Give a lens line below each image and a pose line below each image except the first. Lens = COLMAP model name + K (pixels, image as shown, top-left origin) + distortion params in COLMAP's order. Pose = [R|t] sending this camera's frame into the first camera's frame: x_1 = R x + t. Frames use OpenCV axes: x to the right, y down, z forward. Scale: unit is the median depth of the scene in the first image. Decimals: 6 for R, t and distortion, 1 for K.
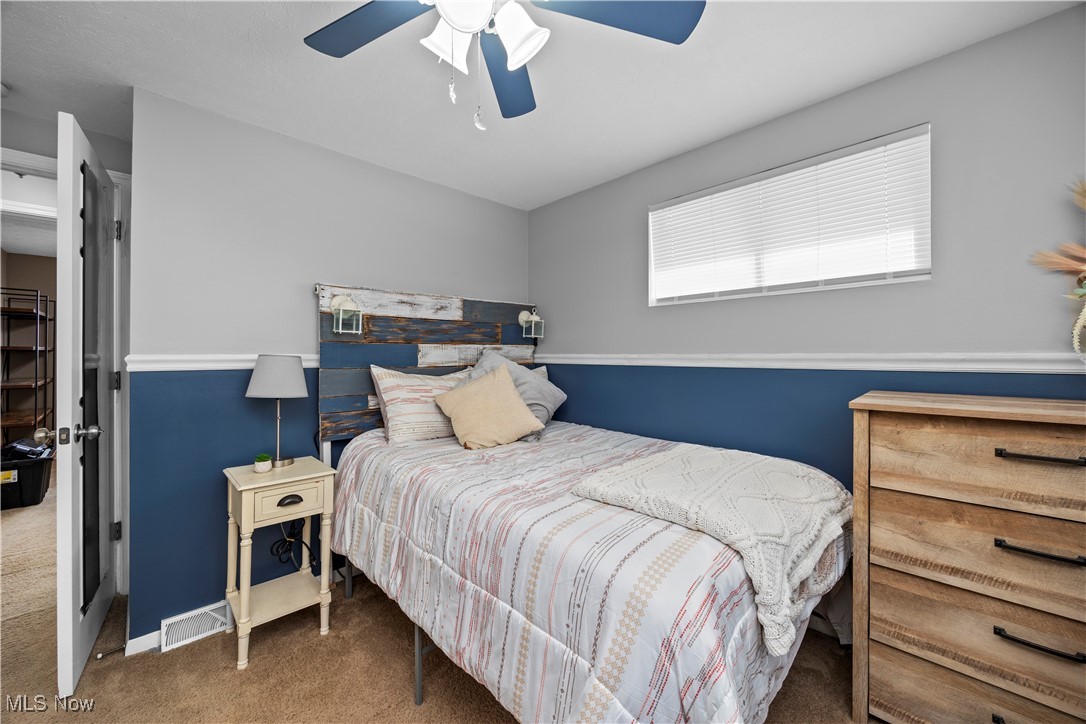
lens RADIAL K [[428.0, 0, 551.3], [0, 428.0, 356.5], [0, 0, 1]] dist [0.003373, -0.001488]
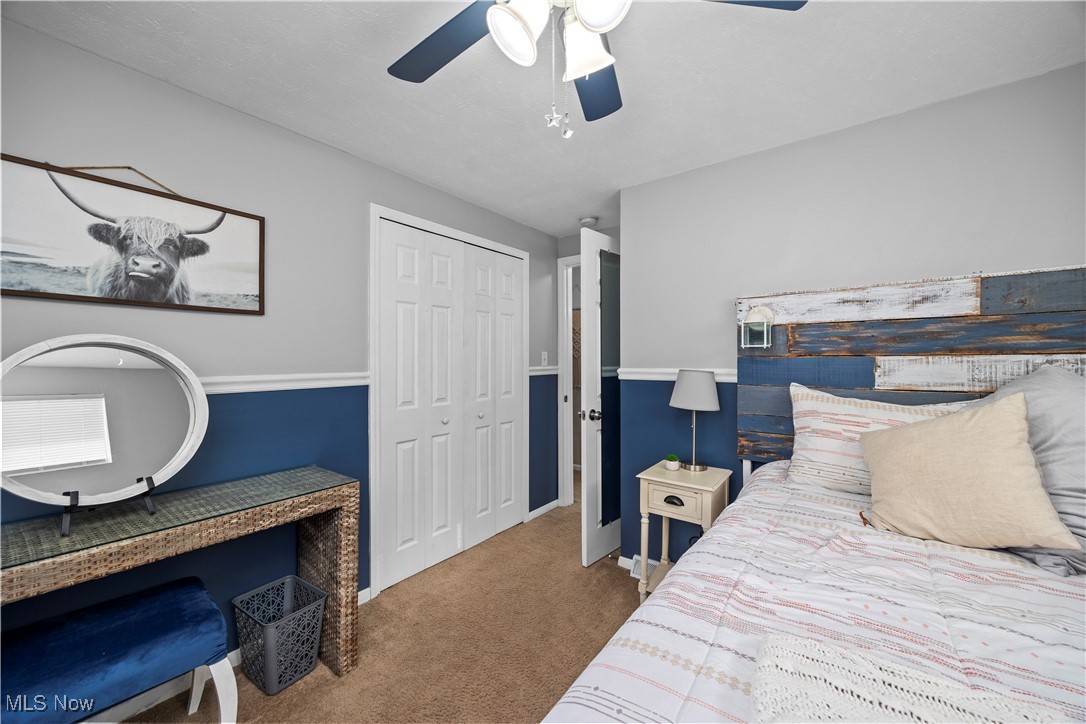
lens RADIAL K [[428.0, 0, 545.6], [0, 428.0, 360.8], [0, 0, 1]] dist [0.003373, -0.001488]
pose [[0.112561, 0.008398, -0.993609, 0.384227], [0.000618, 0.999963, 0.008522, -0.033264], [0.993645, -0.001574, 0.112551, 0.445446]]
